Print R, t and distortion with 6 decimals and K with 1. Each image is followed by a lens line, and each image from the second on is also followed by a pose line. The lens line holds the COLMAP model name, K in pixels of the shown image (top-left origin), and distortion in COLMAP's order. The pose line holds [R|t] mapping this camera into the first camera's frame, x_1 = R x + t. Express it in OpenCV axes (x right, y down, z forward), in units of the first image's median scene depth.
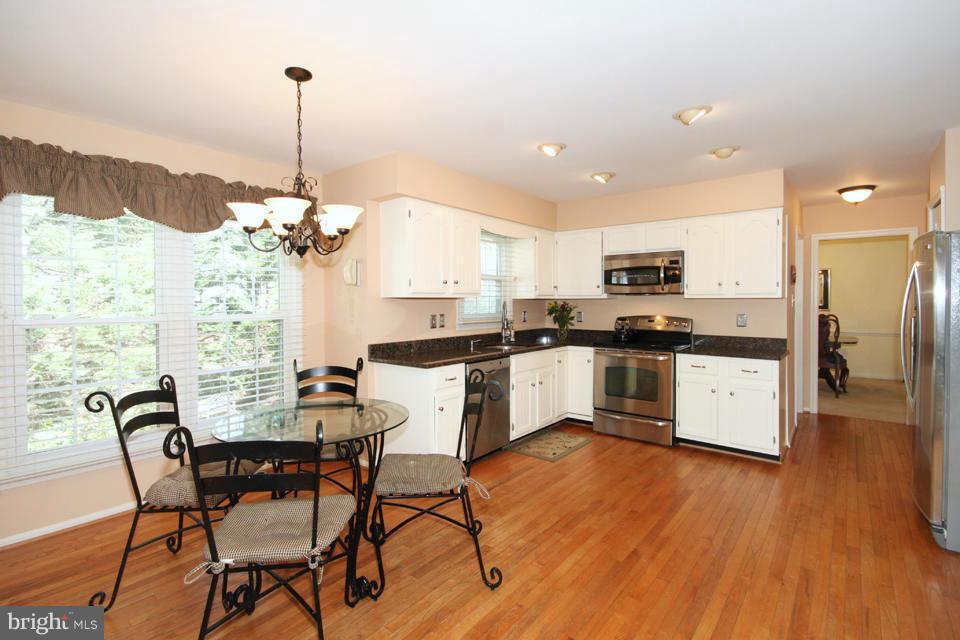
lens RADIAL K [[451.2, 0, 475.9], [0, 451.2, 305.5], [0, 0, 1]] dist [0.011287, -0.000027]
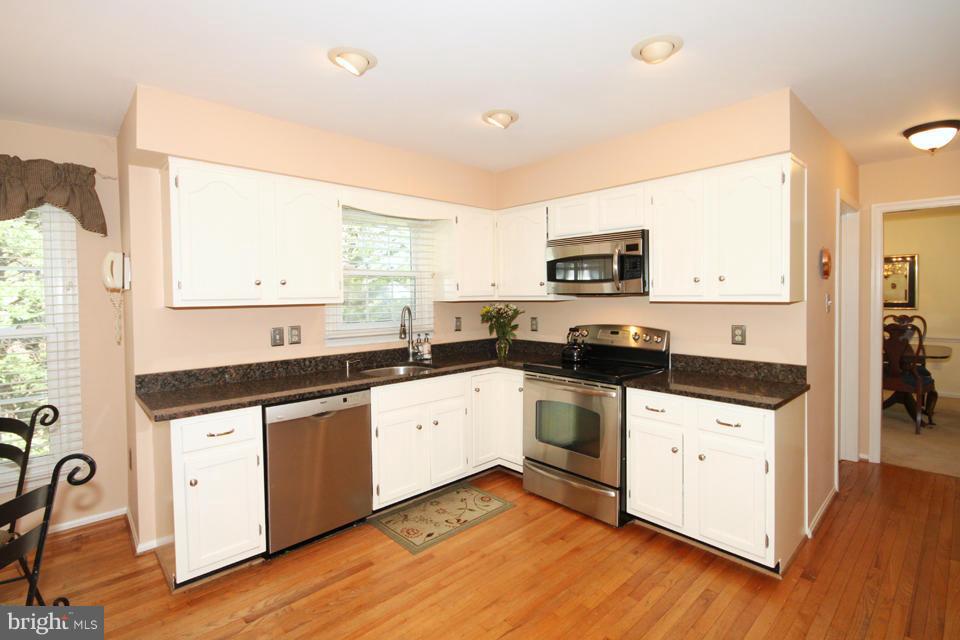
lens RADIAL K [[449.3, 0, 488.3], [0, 449.3, 303.9], [0, 0, 1]] dist [-0.002004, -0.000584]
pose [[0.992143, -0.005391, -0.124993, 0.308900], [0.006550, 0.999939, 0.008861, -0.019485], [0.124937, -0.009610, 0.992118, 0.312598]]
